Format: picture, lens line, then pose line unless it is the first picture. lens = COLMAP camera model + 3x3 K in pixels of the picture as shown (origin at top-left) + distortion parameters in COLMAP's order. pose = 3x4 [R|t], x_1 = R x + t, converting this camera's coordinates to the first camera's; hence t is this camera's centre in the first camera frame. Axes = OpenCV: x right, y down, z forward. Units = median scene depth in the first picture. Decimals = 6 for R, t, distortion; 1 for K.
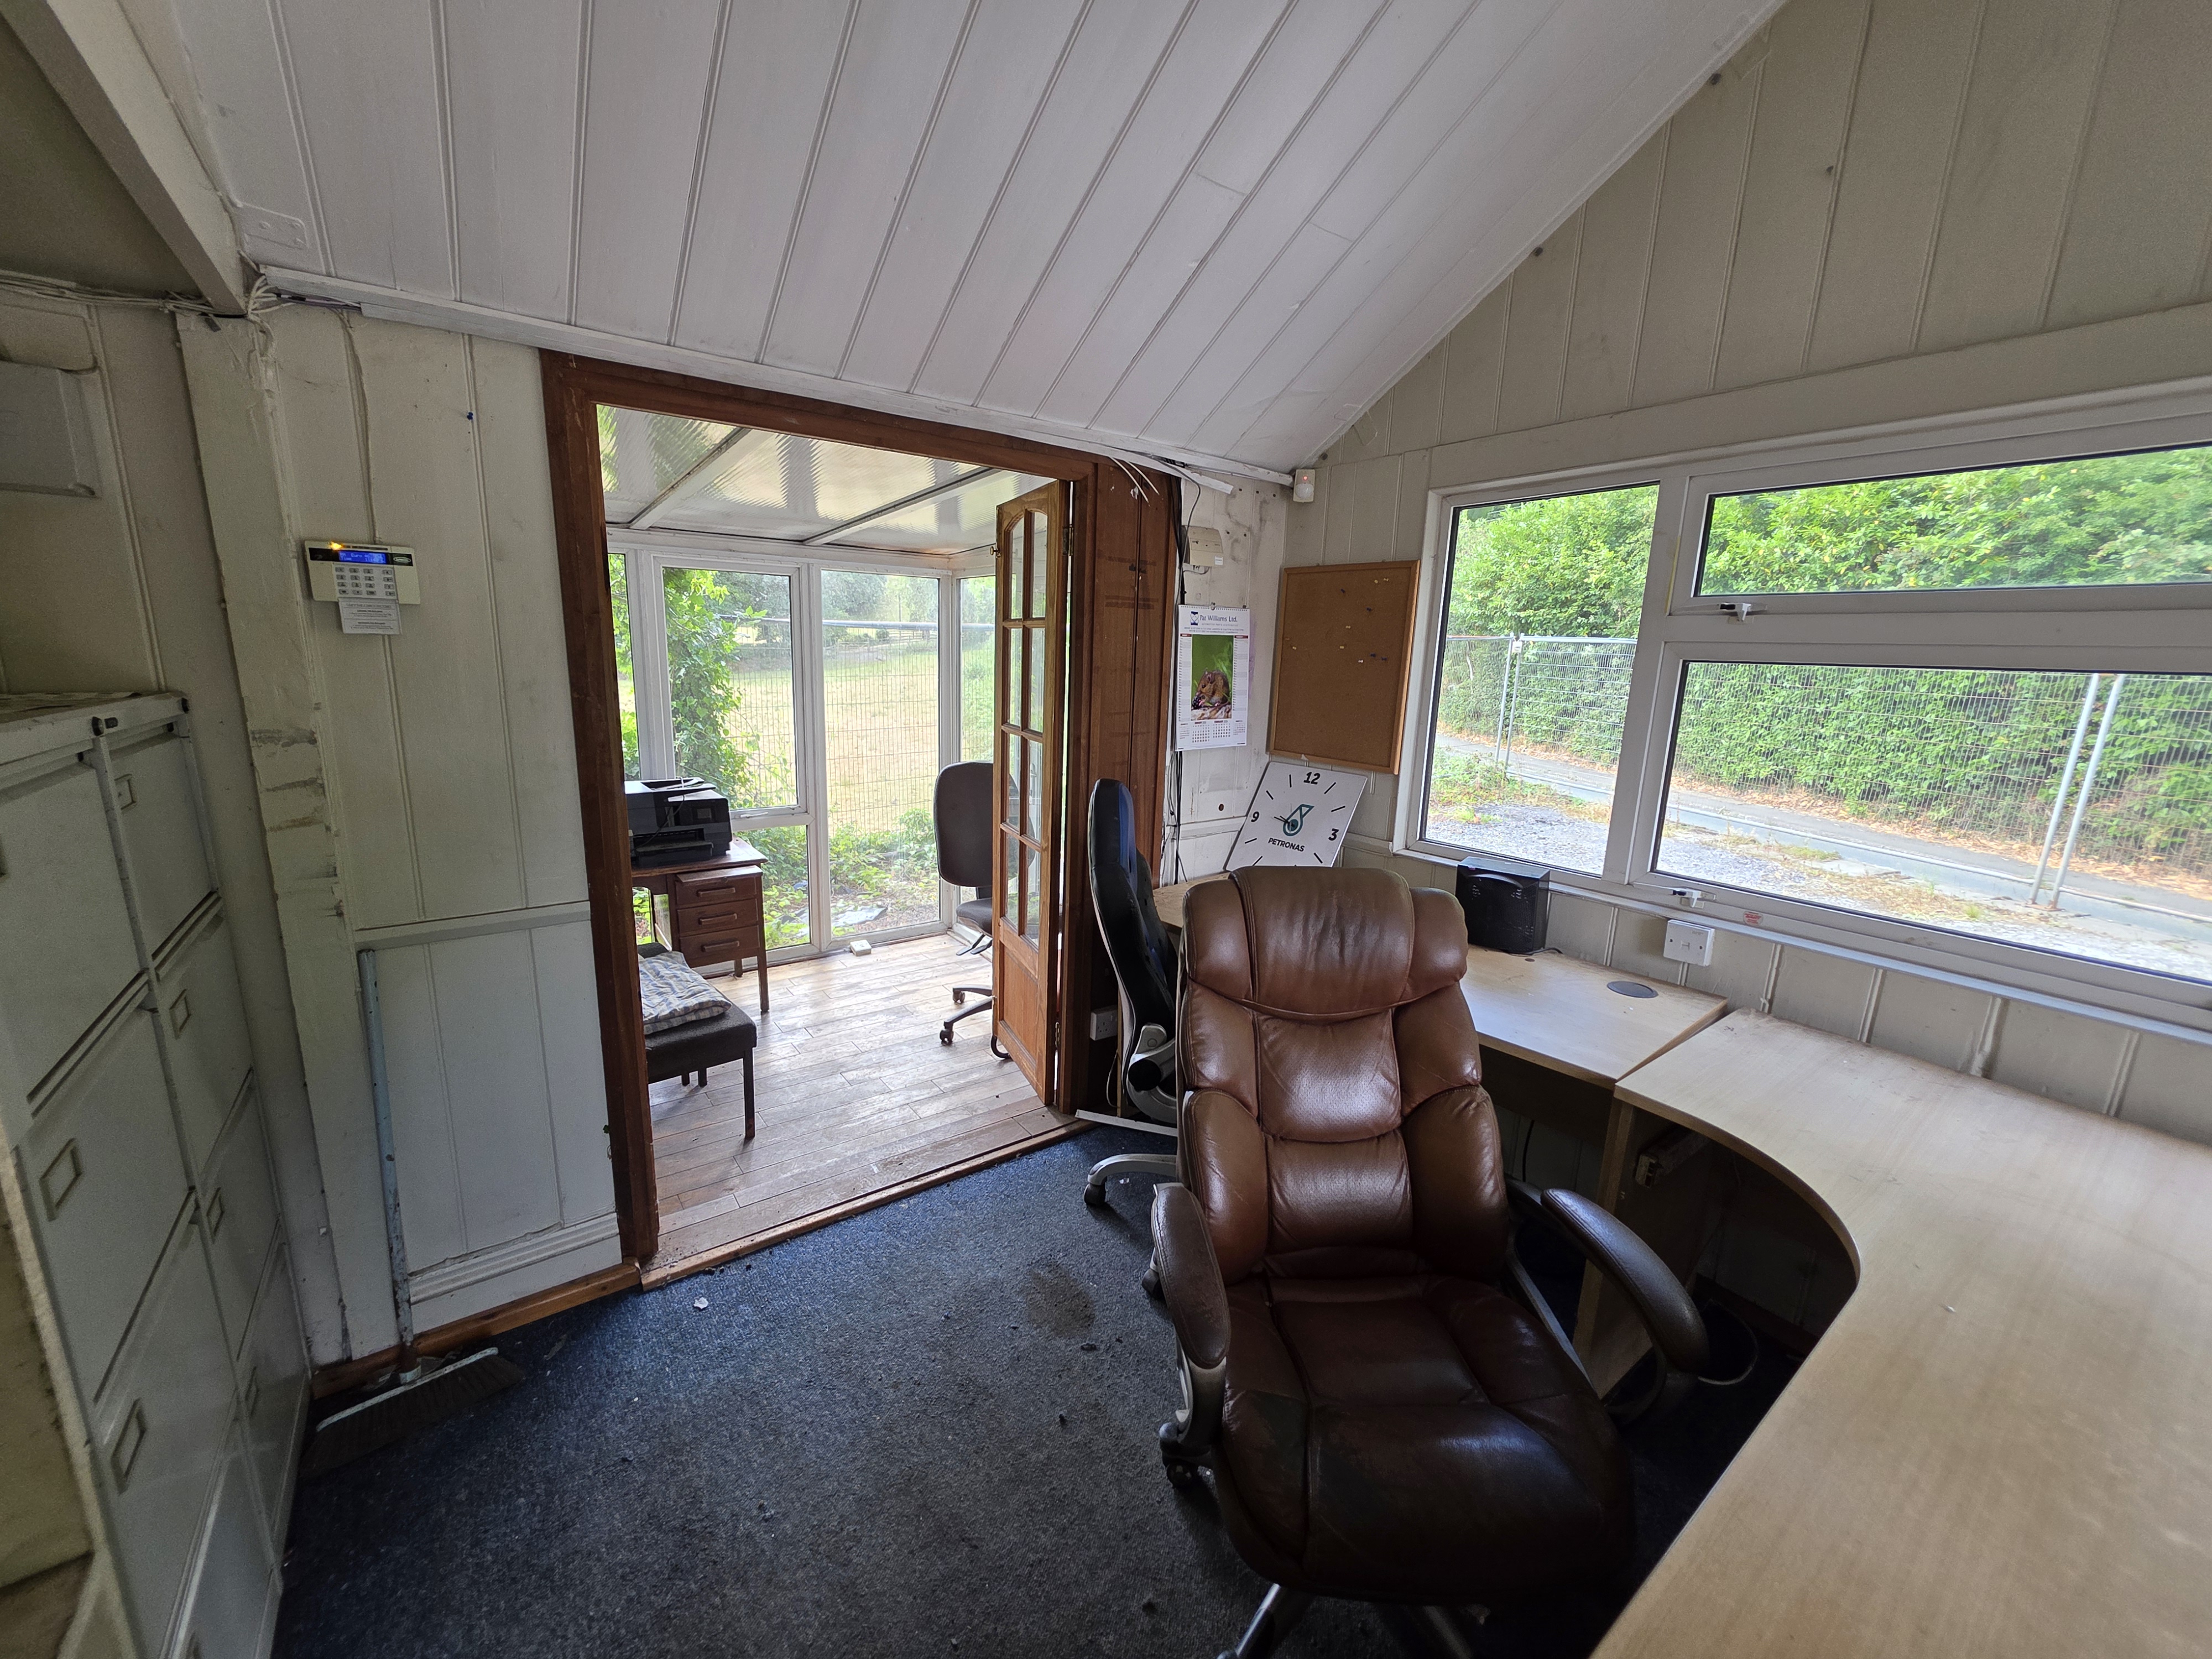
lens RADIAL K [[887.1, 0, 1110.7], [0, 887.1, 831.6], [0, 0, 1]] dist [0.000761, -0.000238]
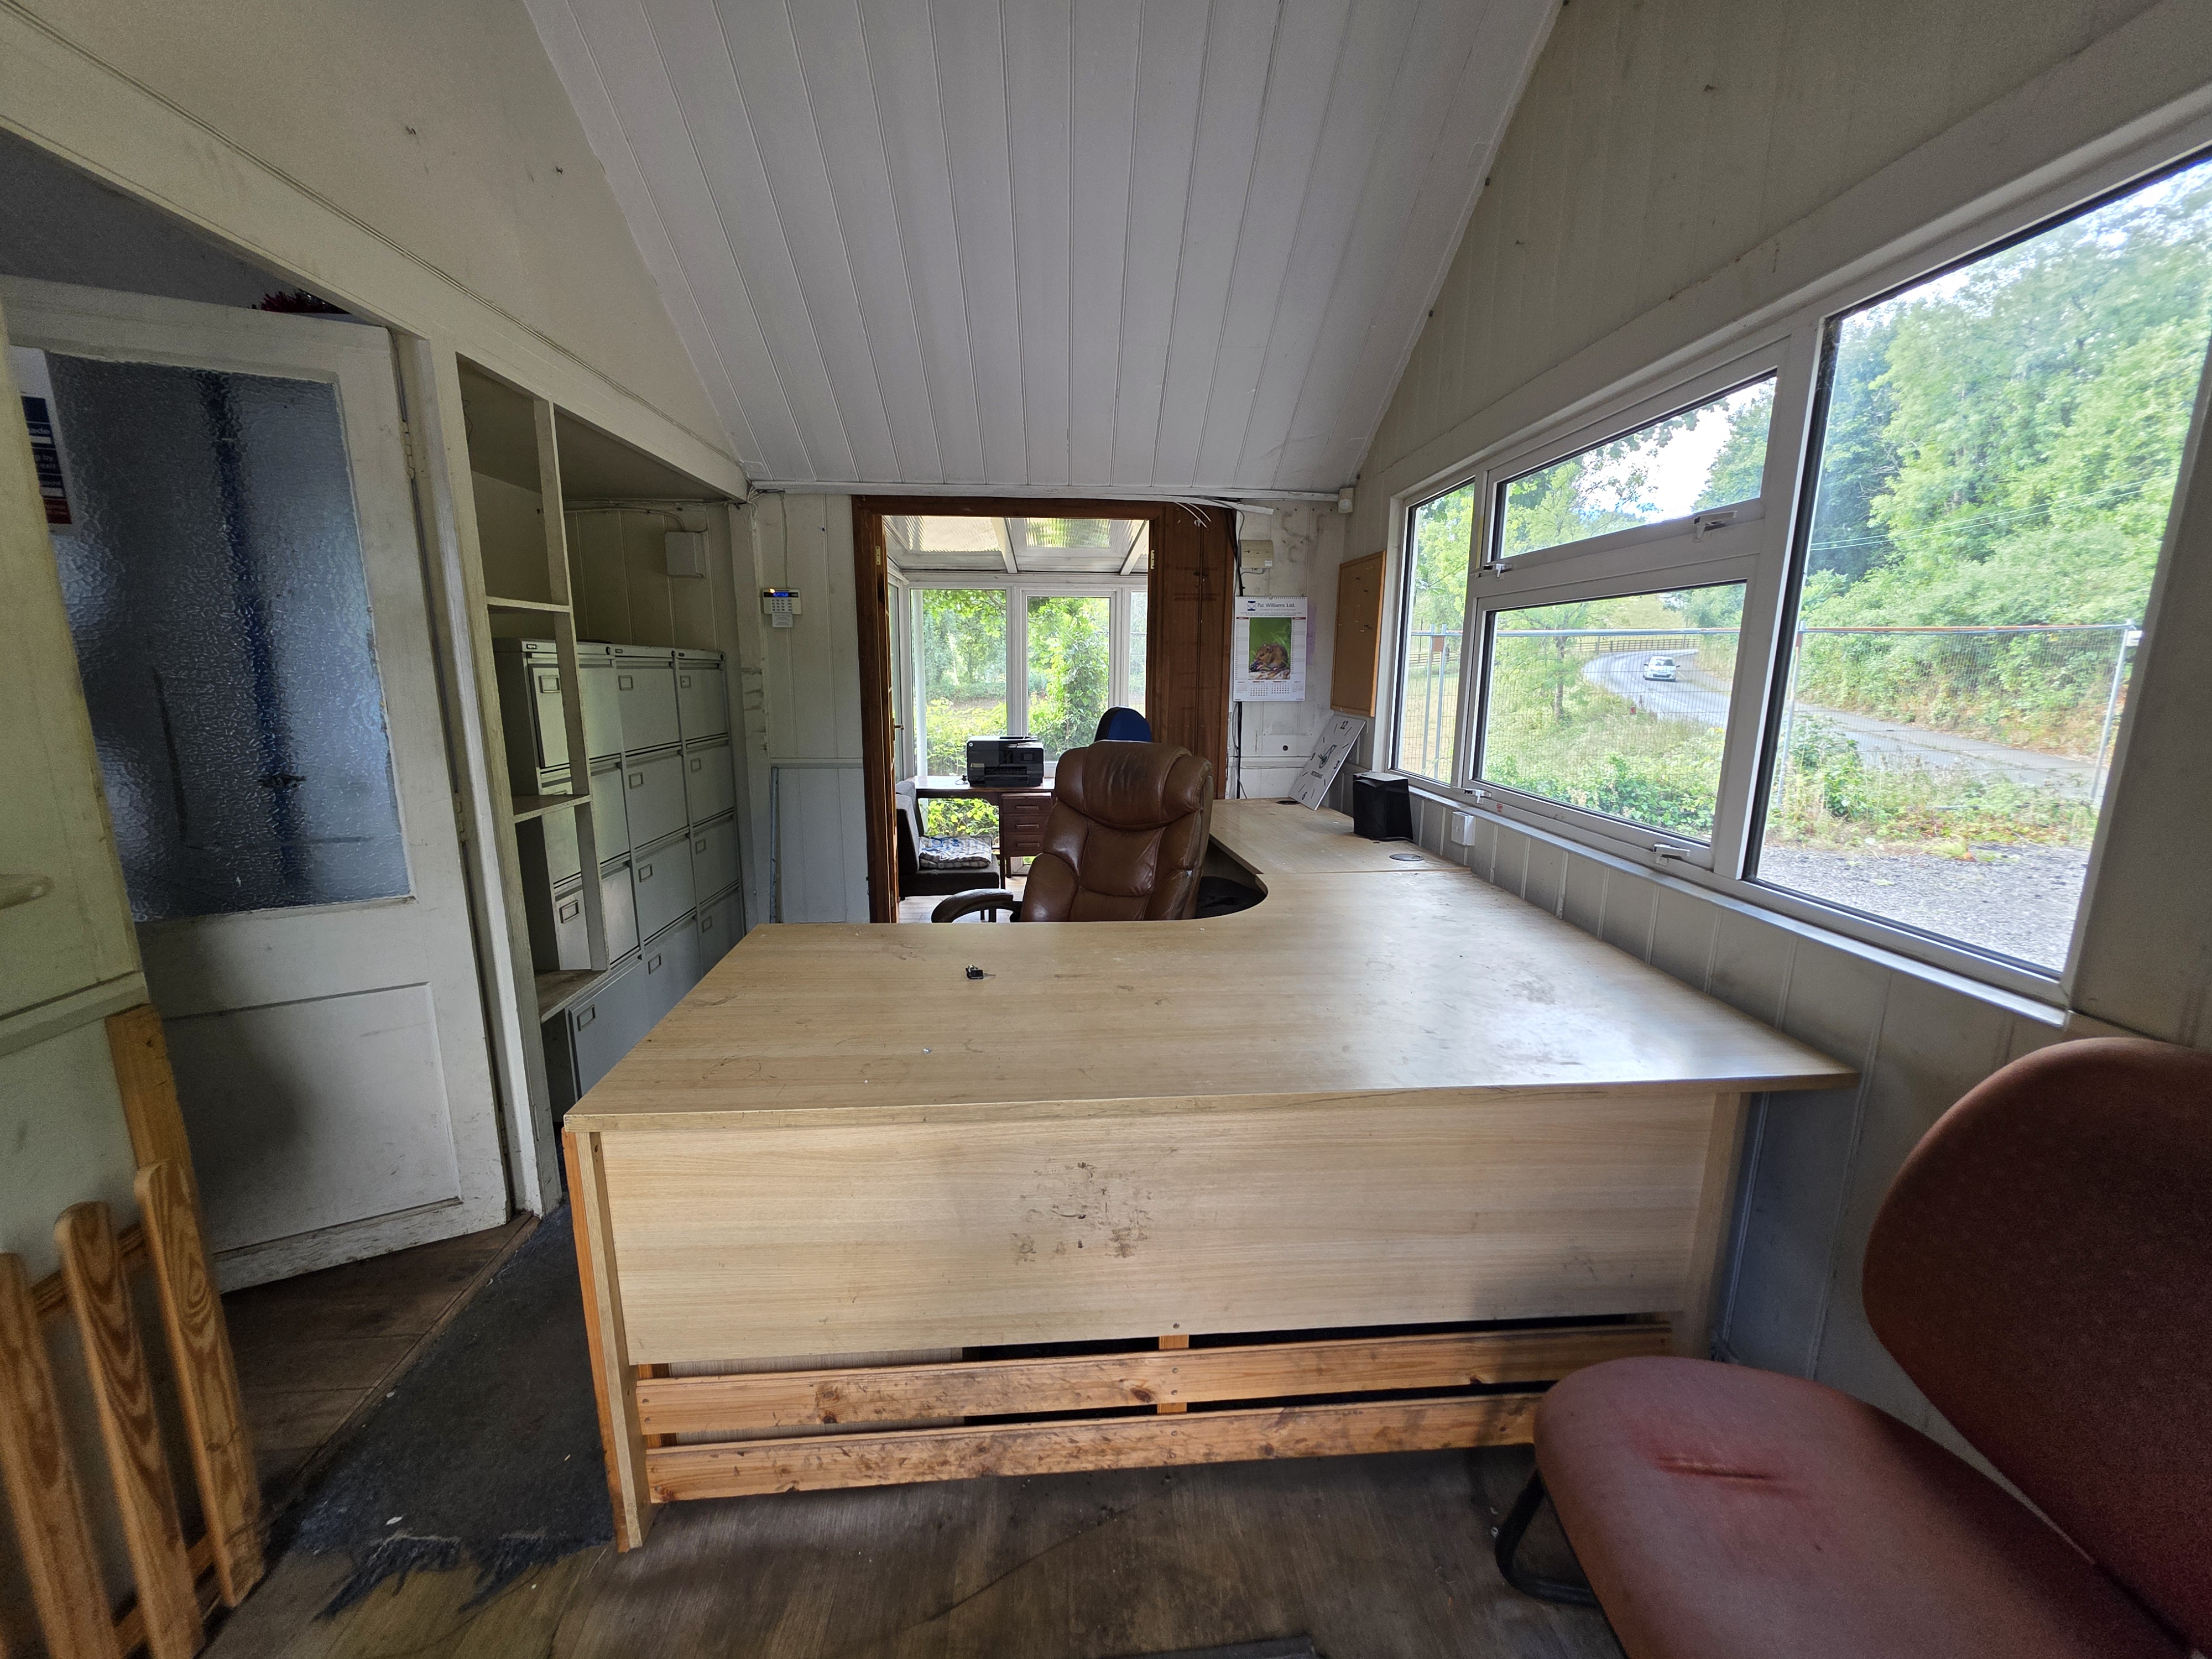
lens RADIAL K [[887.1, 0, 1110.7], [0, 887.1, 831.6], [0, 0, 1]] dist [0.000761, -0.000238]
pose [[0.839464, 0.078105, -0.537774, 0.698074], [-0.092874, 0.995678, -0.000365, 0.136051], [0.535421, 0.050251, 0.843089, -0.279977]]
